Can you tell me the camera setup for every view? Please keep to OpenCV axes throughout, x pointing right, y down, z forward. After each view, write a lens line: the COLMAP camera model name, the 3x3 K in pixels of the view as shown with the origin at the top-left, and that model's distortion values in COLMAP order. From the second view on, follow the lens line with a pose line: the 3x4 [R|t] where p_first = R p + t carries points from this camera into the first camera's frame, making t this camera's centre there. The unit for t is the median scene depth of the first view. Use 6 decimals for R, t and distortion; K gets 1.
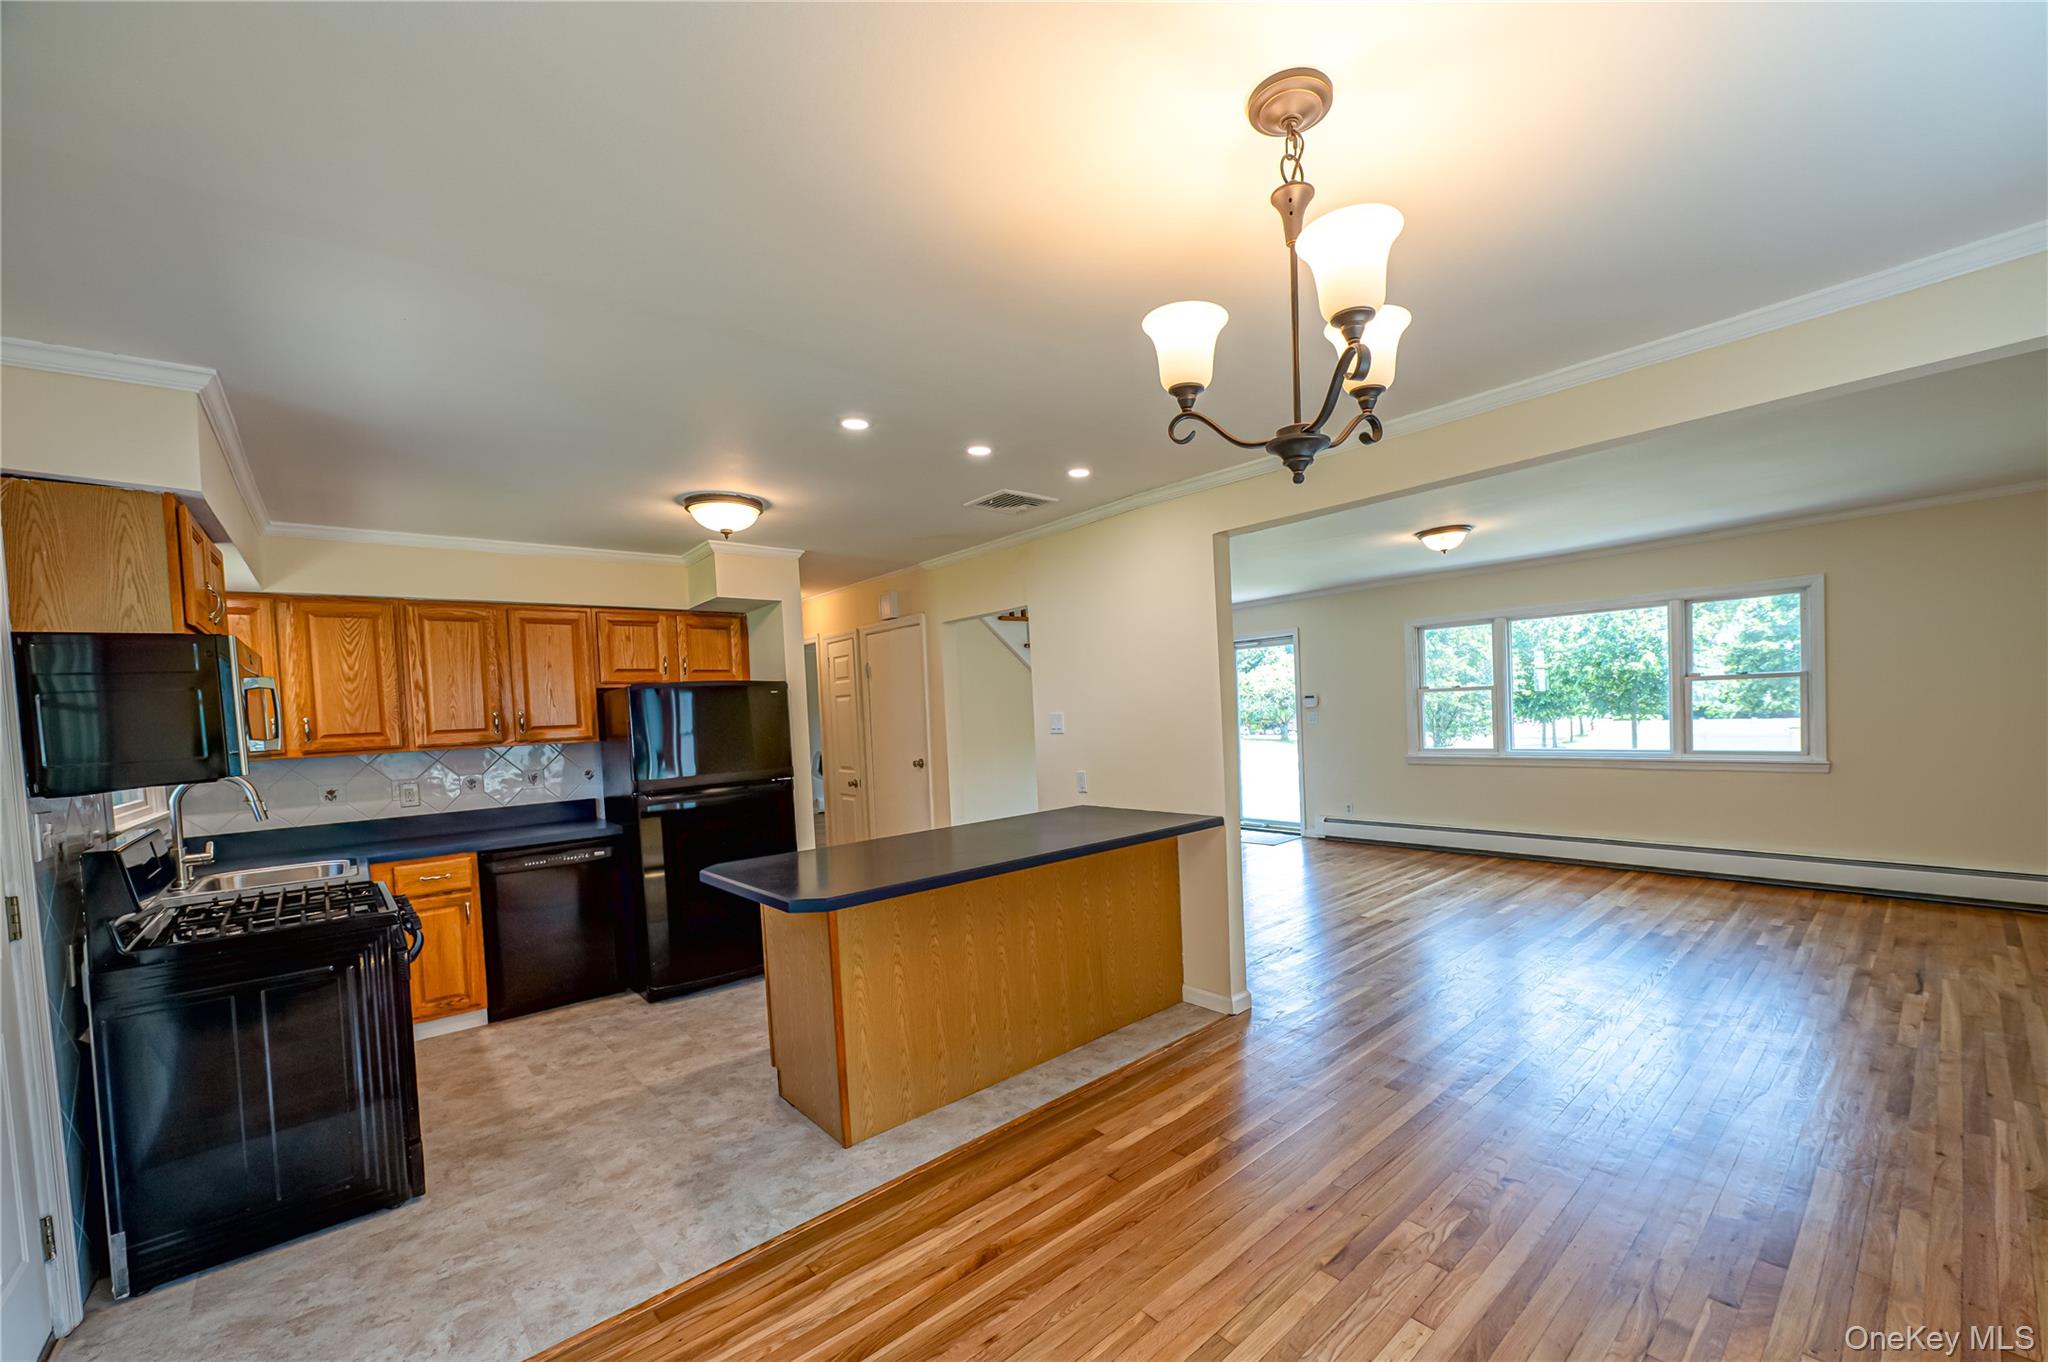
lens RADIAL K [[806.5, 0, 1073.2], [0, 806.5, 736.6], [0, 0, 1]] dist [-0.002038, 0.000016]
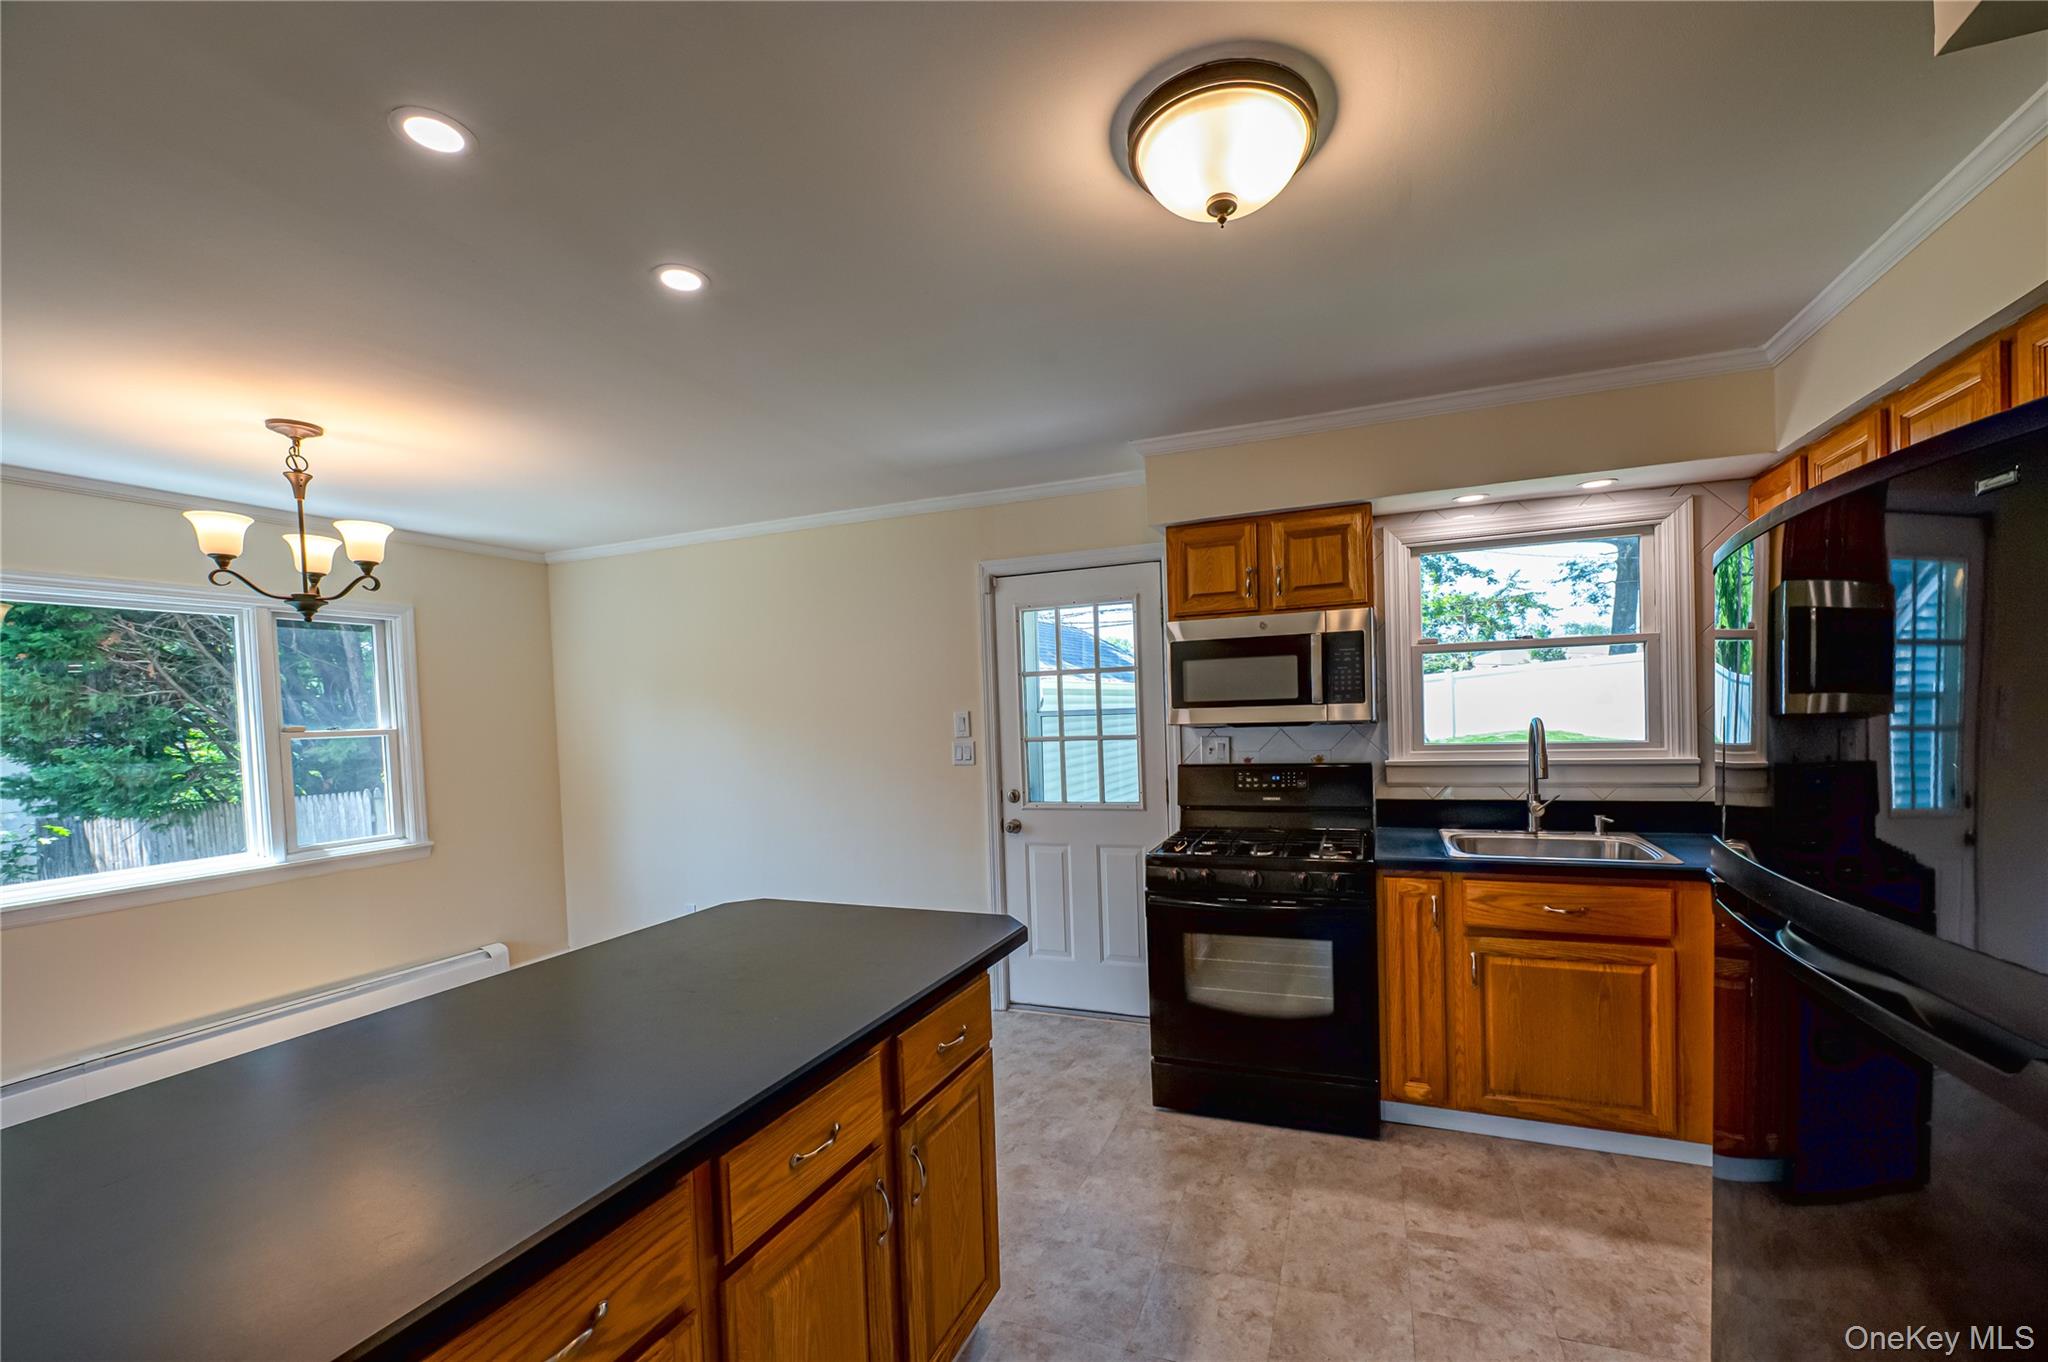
lens RADIAL K [[806.5, 0, 1073.2], [0, 806.5, 736.6], [0, 0, 1]] dist [-0.002038, 0.000016]
pose [[-0.889400, 0.093981, -0.447365, -0.208491], [0.062347, 0.994432, 0.084956, -0.041600], [0.452858, 0.047668, -0.890307, 1.611893]]
